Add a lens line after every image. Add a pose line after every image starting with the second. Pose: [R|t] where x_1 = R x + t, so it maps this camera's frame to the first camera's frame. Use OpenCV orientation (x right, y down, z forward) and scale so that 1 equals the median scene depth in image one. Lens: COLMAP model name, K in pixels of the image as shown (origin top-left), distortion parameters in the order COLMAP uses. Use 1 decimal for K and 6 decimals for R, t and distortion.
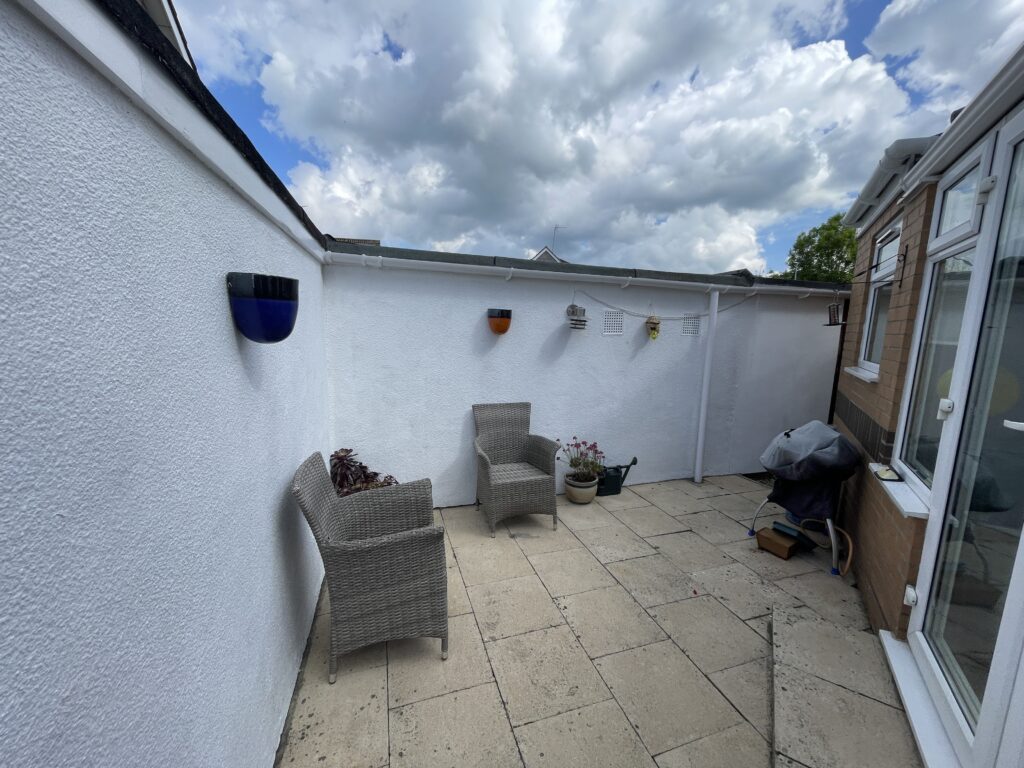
lens RADIAL K [[418.0, 0, 506.4], [0, 418.0, 388.8], [0, 0, 1]] dist [0.001735, 0.001199]
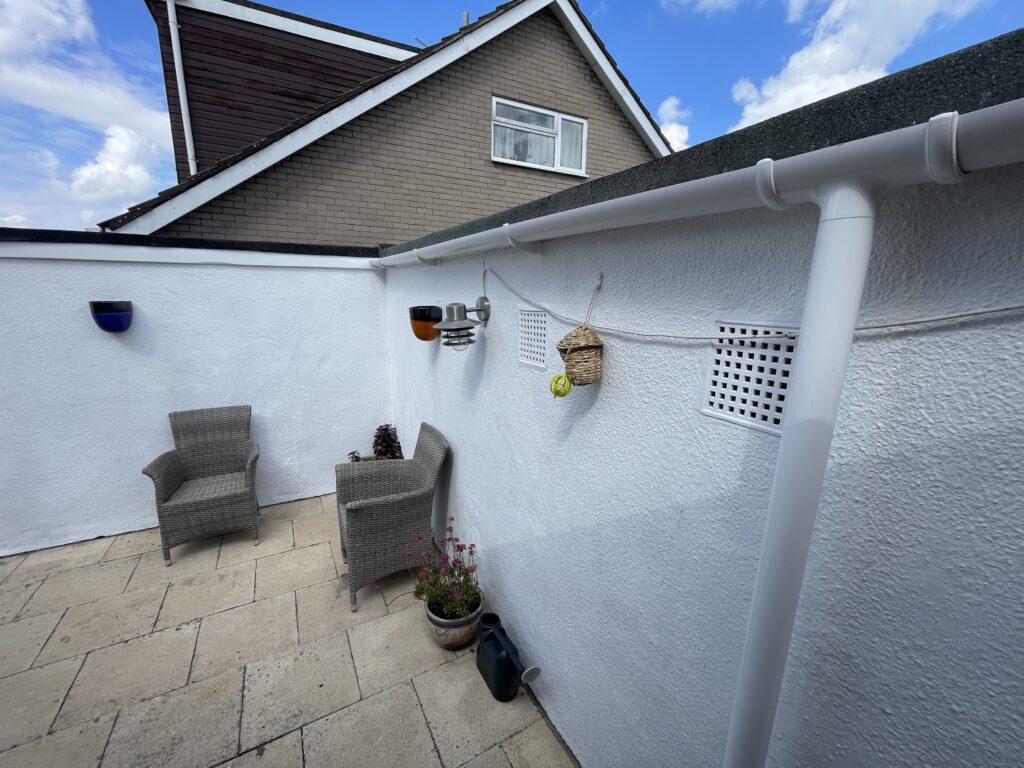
lens RADIAL K [[418.0, 0, 506.4], [0, 418.0, 388.8], [0, 0, 1]] dist [0.001735, 0.001199]
pose [[0.182083, 0.186405, -0.965453, 0.649673], [-0.148508, 0.975816, 0.160398, -0.166514], [0.972004, 0.114172, 0.205362, 0.864374]]
